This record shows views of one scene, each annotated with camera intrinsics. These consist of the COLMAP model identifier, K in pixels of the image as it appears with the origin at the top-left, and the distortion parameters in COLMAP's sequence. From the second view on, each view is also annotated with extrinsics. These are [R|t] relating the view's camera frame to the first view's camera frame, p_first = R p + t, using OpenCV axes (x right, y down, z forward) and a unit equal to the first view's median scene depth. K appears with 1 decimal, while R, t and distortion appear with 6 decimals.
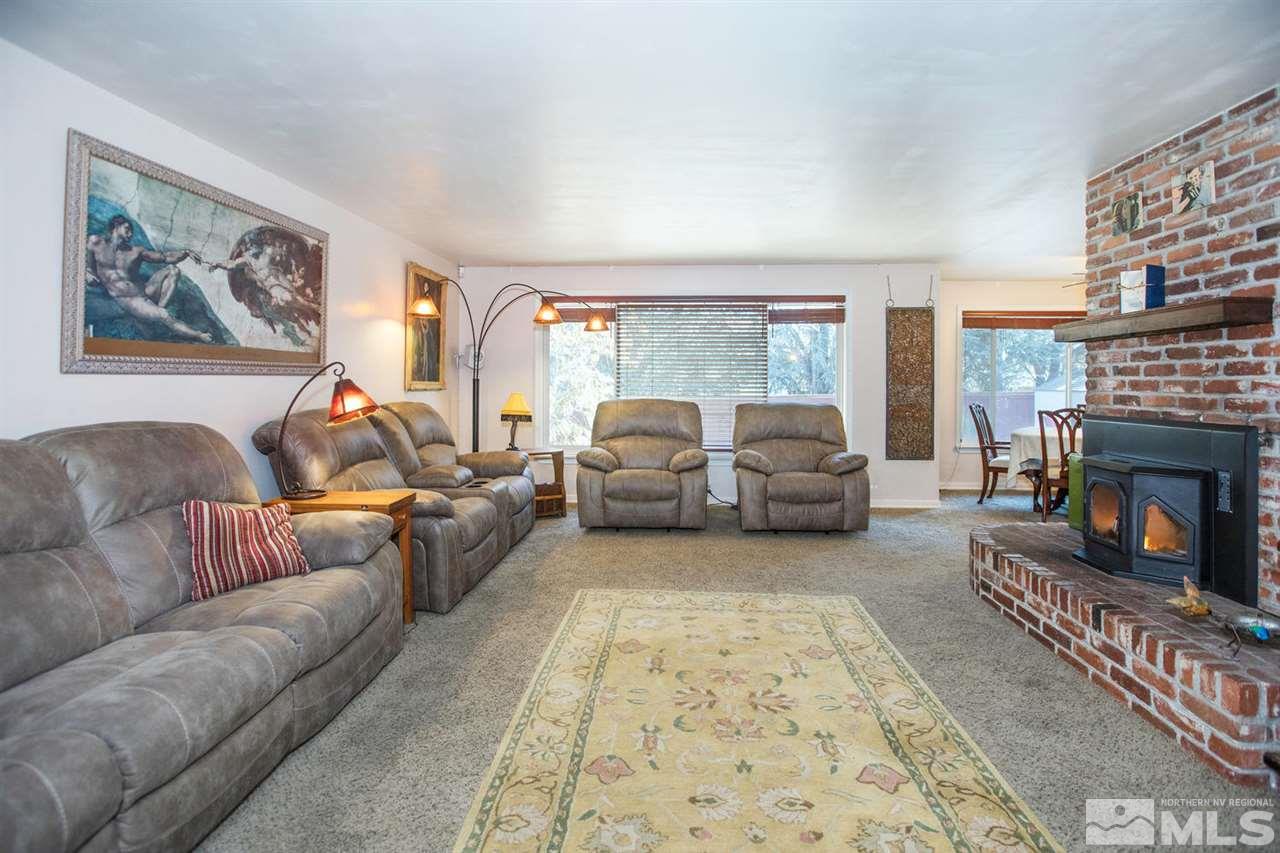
lens RADIAL K [[614.5, 0, 640.5], [0, 614.5, 387.9], [0, 0, 1]] dist [-0.030725, 0.000119]
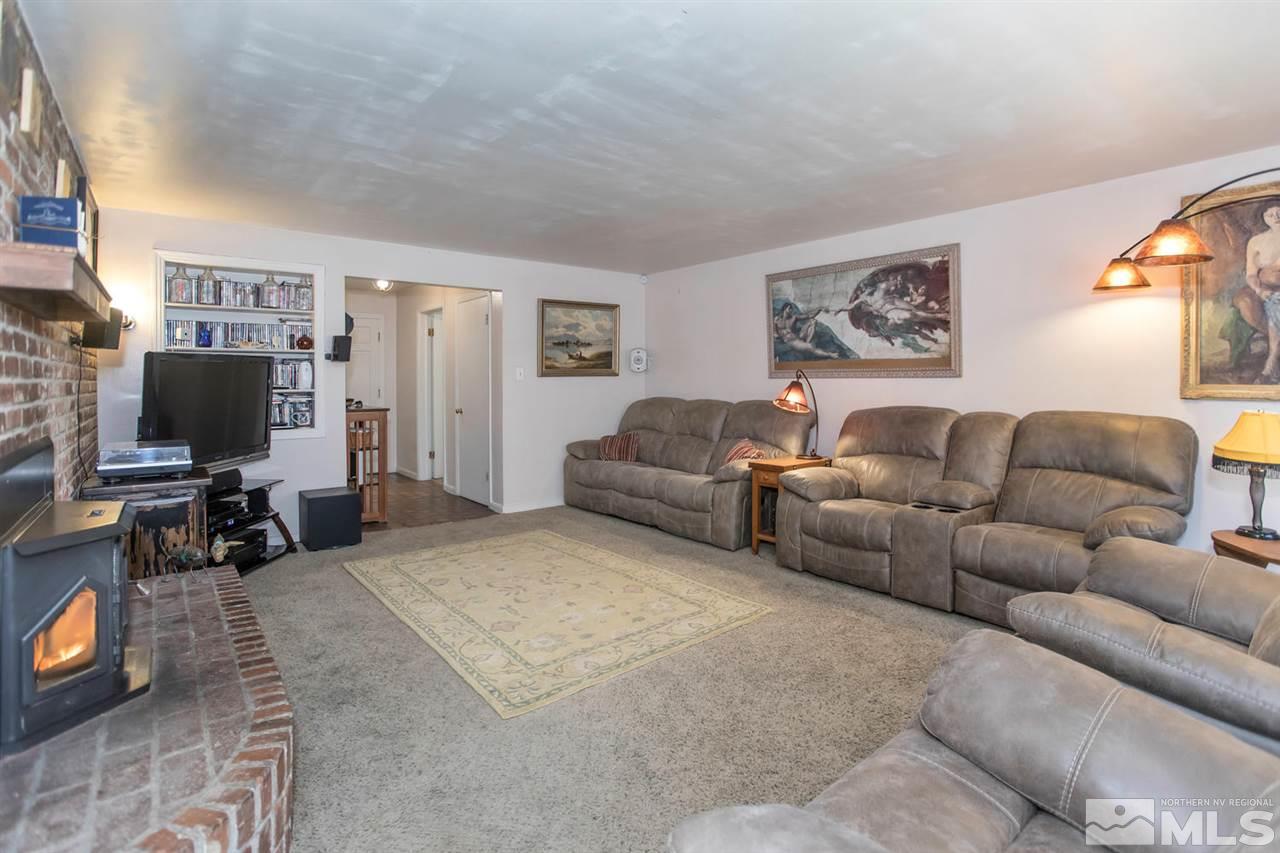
lens RADIAL K [[614.5, 0, 640.5], [0, 614.5, 387.9], [0, 0, 1]] dist [-0.030725, 0.000119]
pose [[-0.732668, 0.009650, -0.680517, 0.757477], [-0.008111, 0.999705, 0.022908, -0.027133], [0.680537, 0.022304, -0.732374, 1.733441]]
